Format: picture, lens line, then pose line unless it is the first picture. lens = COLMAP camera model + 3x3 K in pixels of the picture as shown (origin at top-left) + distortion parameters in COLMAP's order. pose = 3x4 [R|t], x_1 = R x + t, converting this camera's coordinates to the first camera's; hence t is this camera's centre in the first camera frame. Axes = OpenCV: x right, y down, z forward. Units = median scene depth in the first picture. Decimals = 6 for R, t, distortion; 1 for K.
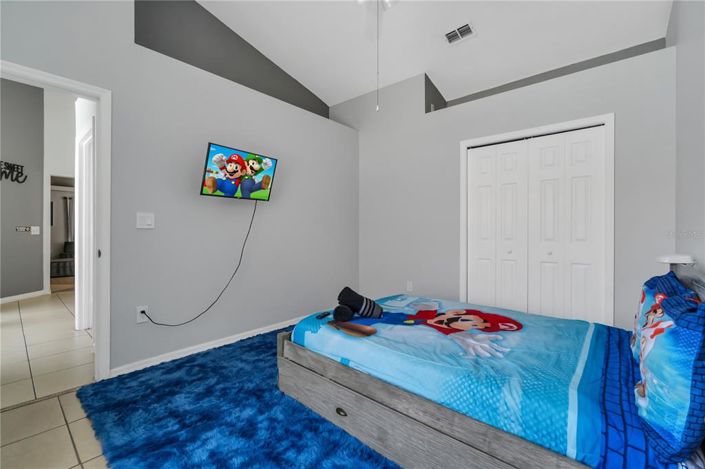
lens RADIAL K [[305.1, 0, 352.1], [0, 305.1, 233.9], [0, 0, 1]] dist [0.000314, -0.000236]
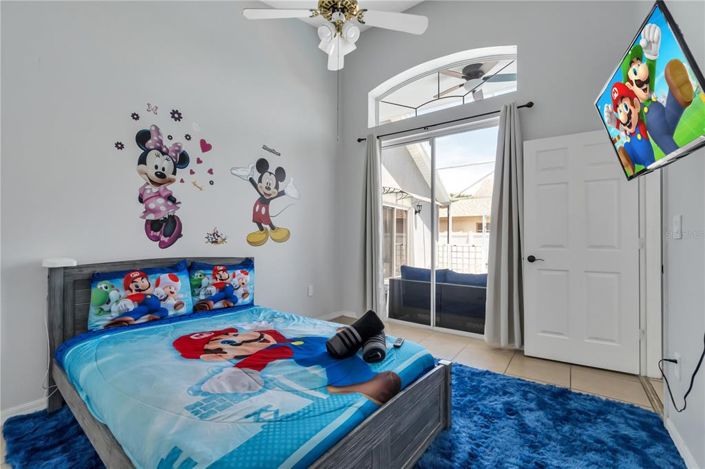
lens RADIAL K [[305.1, 0, 353.1], [0, 305.1, 237.9], [0, 0, 1]] dist [0.000314, -0.000236]
pose [[-0.995763, -0.012669, -0.091082, 0.106989], [-0.011918, 0.999890, -0.008785, -0.005638], [0.091183, -0.007662, -0.995805, 1.811081]]
